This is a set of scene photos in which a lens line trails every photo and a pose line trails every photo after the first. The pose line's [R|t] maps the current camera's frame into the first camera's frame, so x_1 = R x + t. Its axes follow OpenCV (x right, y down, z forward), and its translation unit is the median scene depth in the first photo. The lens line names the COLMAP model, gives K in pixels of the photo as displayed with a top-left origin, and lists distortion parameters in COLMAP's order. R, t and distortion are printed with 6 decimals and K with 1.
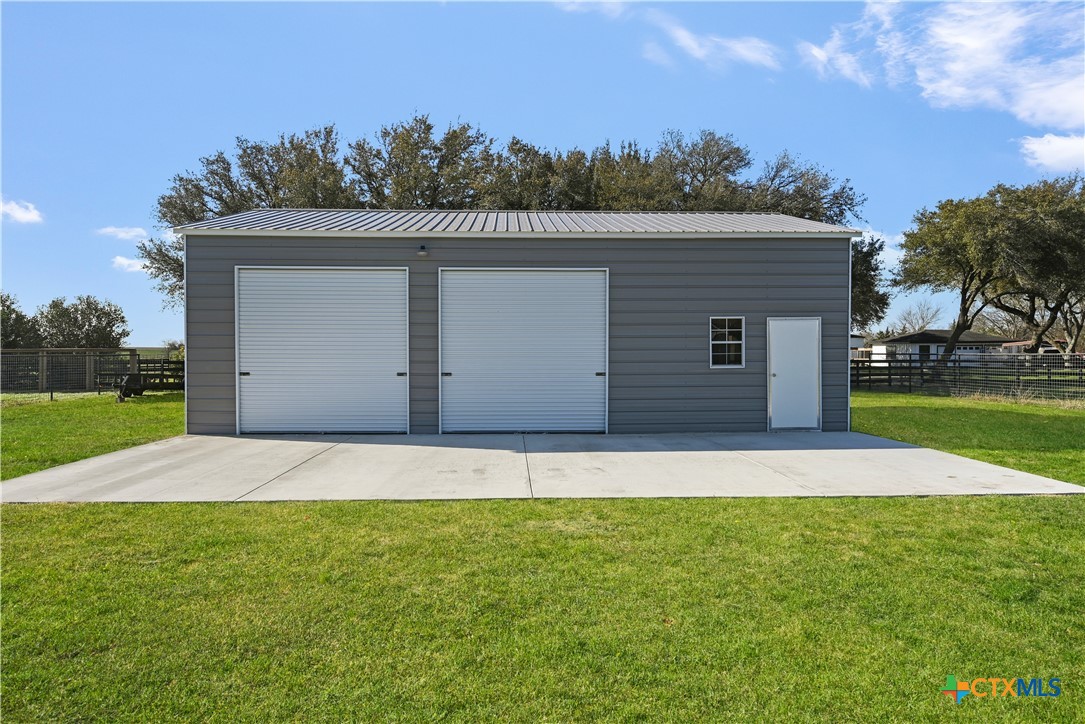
lens RADIAL K [[769.2, 0, 542.5], [0, 769.2, 362.0], [0, 0, 1]] dist [0.000958, -0.000025]
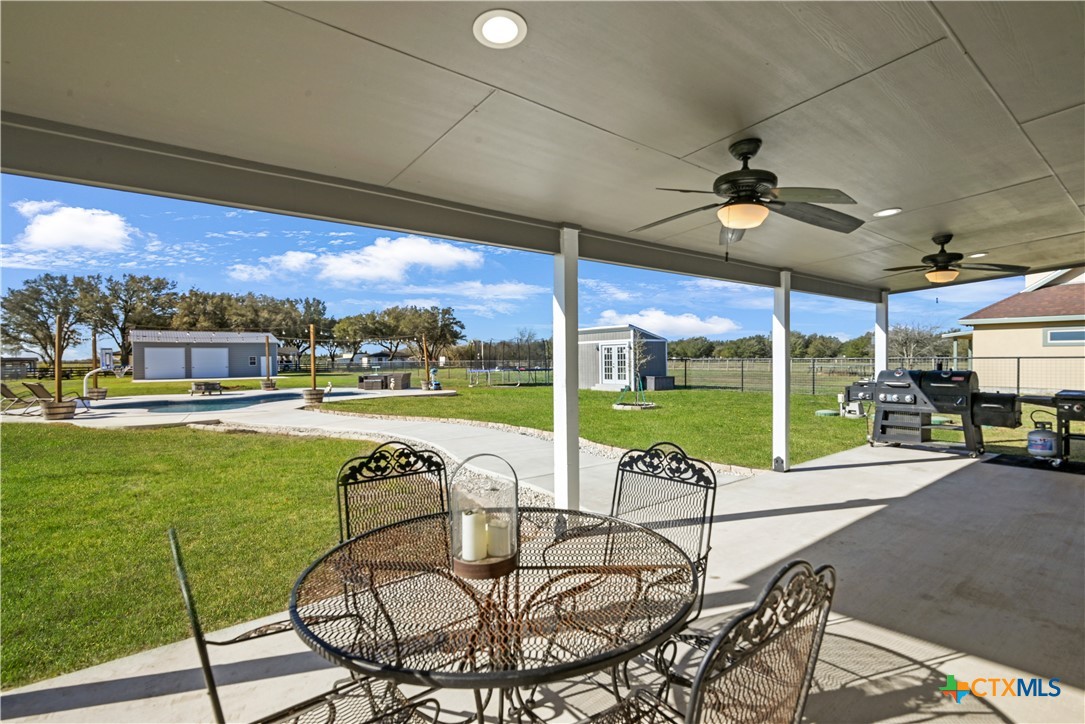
lens RADIAL K [[508.8, 0, 542.5], [0, 508.8, 362.0], [0, 0, 1]] dist [-0.000064, 0.000989]
pose [[0.809156, -0.012650, 0.587458, -0.093868], [0.017648, 0.999840, -0.002777, 0.012038], [-0.587329, 0.012615, 0.809250, -1.293815]]
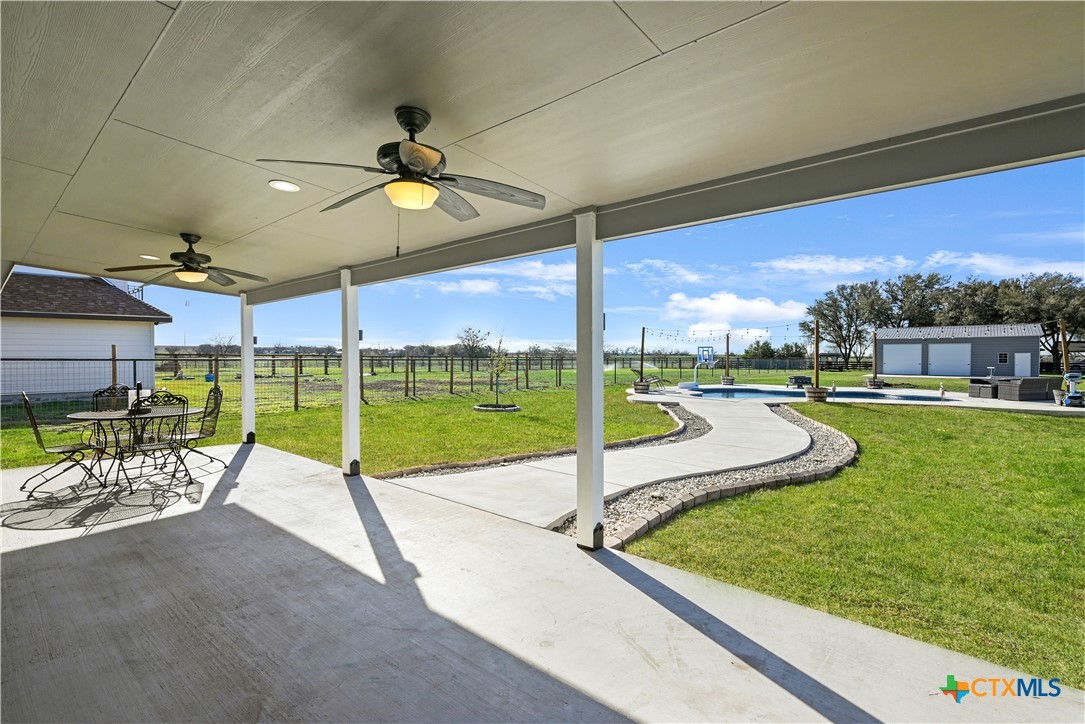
lens RADIAL K [[509.4, 0, 542.5], [0, 509.4, 362.0], [0, 0, 1]] dist [-0.002245, -0.000775]
pose [[0.722545, 0.009710, -0.691255, 0.139126], [-0.012892, 0.999917, 0.000570, 0.012790], [0.691203, 0.008500, 0.722610, -1.282446]]
